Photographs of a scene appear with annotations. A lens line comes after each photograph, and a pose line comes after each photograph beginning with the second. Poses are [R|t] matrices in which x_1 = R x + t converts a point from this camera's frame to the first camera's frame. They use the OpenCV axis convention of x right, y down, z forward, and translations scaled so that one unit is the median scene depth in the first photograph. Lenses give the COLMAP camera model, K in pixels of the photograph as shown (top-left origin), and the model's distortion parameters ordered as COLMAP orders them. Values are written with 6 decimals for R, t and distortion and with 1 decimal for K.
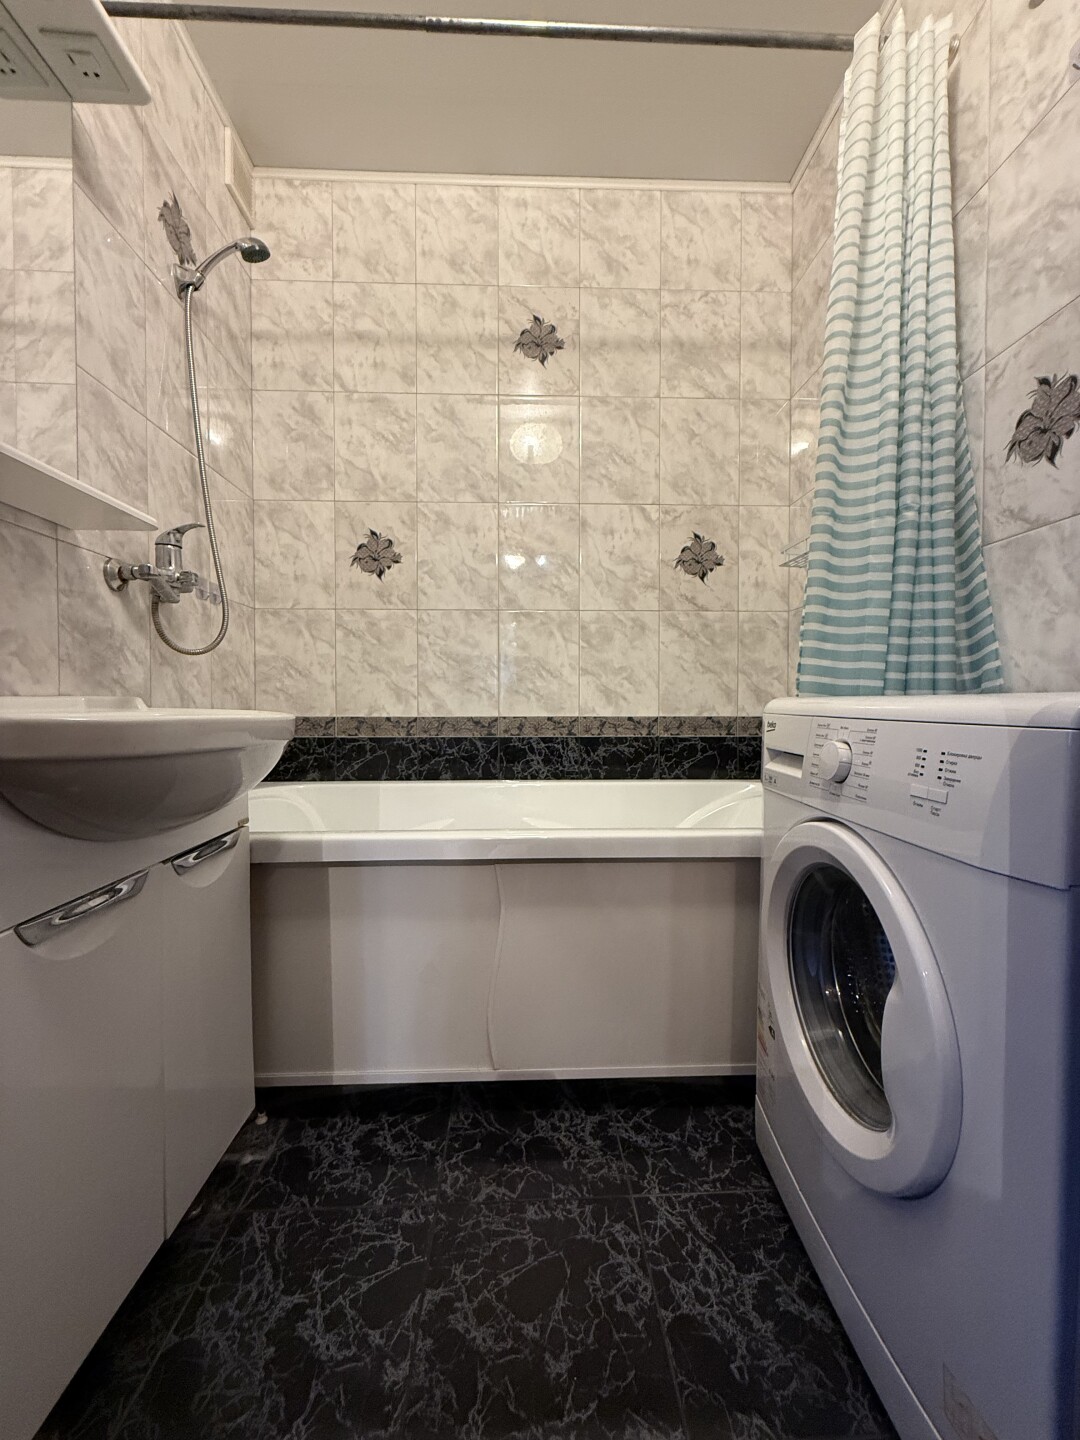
lens RADIAL K [[576.6, 0, 538.9], [0, 576.6, 723.9], [0, 0, 1]] dist [0.000861, -0.000466]
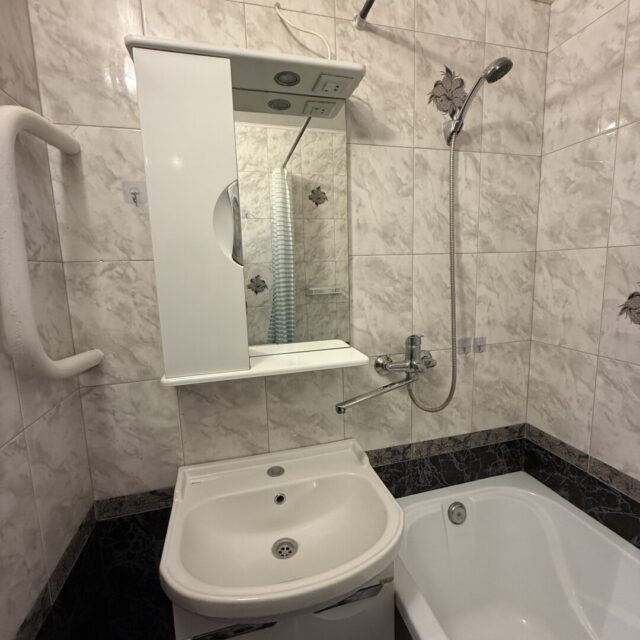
lens RADIAL K [[339.0, 0, 320.0], [0, 339.0, 319.3], [0, 0, 1]] dist [-0.004134, 0.004100]
pose [[0.221581, 0.131575, -0.966225, 0.099392], [0.002393, 0.990779, 0.135467, -0.336853], [0.975139, -0.032329, 0.219223, 0.394836]]
